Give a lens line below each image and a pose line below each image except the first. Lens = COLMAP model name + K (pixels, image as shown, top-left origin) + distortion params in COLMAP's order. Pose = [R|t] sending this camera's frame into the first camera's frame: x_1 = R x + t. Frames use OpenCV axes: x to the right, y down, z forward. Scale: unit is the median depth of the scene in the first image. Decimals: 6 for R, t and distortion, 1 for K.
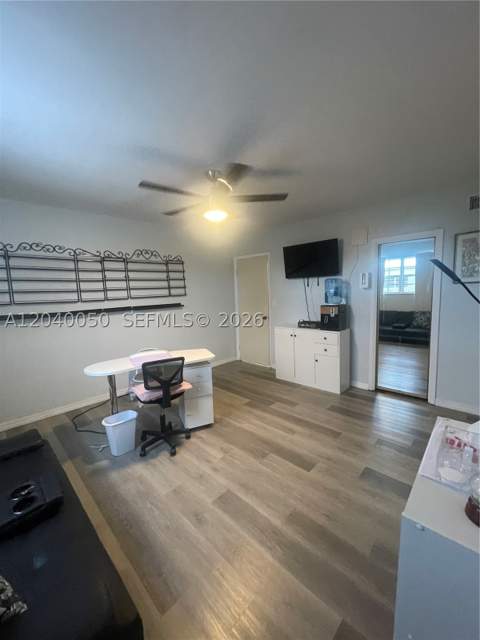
lens RADIAL K [[257.6, 0, 242.8], [0, 257.6, 318.1], [0, 0, 1]] dist [-0.000344, -0.000396]
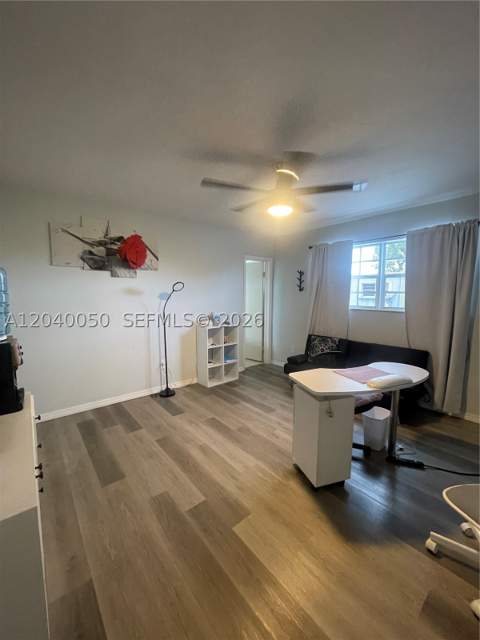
lens RADIAL K [[257.6, 0, 242.8], [0, 257.6, 318.1], [0, 0, 1]] dist [-0.000344, -0.000396]
pose [[-0.994343, 0.019464, 0.104422, -0.066504], [0.041134, 0.976922, 0.209597, -0.231555], [-0.097932, 0.212706, -0.972196, 2.112682]]
